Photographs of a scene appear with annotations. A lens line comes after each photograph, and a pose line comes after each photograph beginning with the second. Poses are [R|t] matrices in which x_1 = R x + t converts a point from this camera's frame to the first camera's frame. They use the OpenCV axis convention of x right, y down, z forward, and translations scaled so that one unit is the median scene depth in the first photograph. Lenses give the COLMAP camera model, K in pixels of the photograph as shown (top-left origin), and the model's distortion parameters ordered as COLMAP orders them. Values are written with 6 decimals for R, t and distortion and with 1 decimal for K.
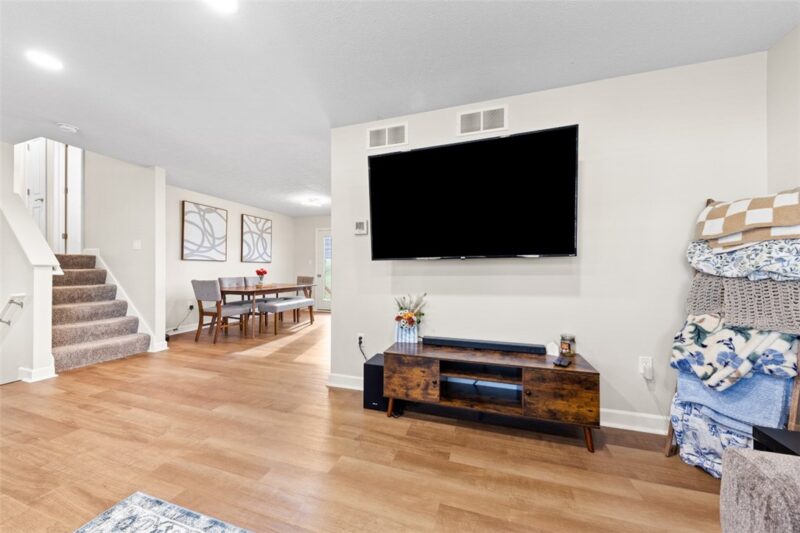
lens RADIAL K [[274.3, 0, 400.3], [0, 274.3, 268.7], [0, 0, 1]] dist [0.016033, -0.007693]
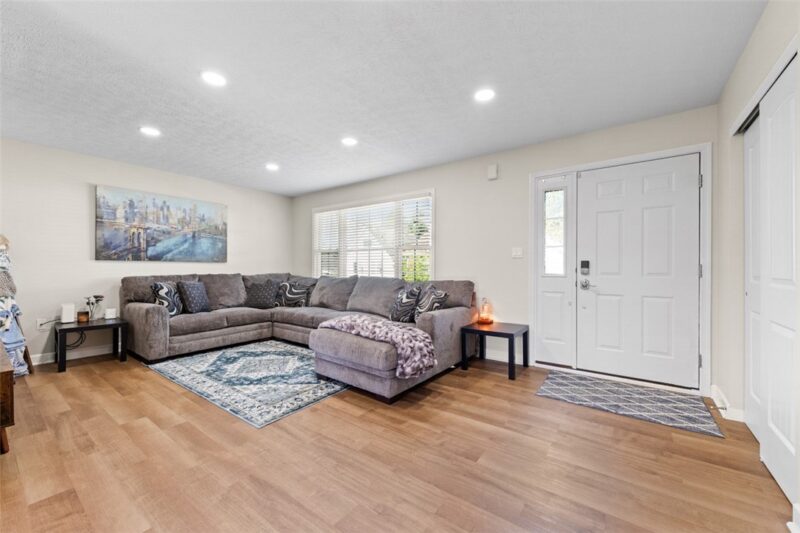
lens RADIAL K [[310.7, 0, 399.6], [0, 310.7, 268.8], [0, 0, 1]] dist [0.012957, -0.007880]
pose [[-0.946841, -0.007875, 0.321605, -0.648730], [-0.007091, 0.999968, 0.003611, 0.000097], [-0.321623, 0.001138, -0.946867, 0.689865]]
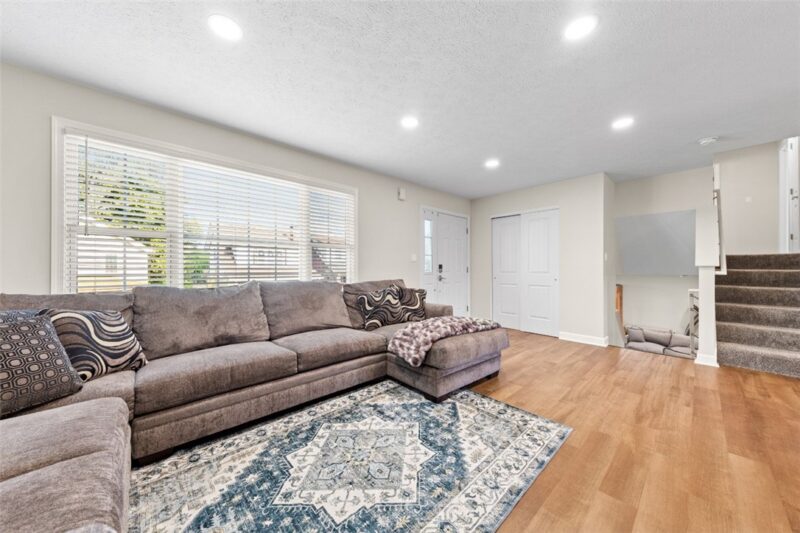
lens RADIAL K [[274.3, 0, 400.3], [0, 274.3, 268.7], [0, 0, 1]] dist [0.016033, -0.007693]
pose [[-0.497675, -0.003796, -0.867355, 0.212120], [-0.000230, 0.999991, -0.004245, 0.002528], [0.867364, -0.001913, -0.497671, 0.287331]]
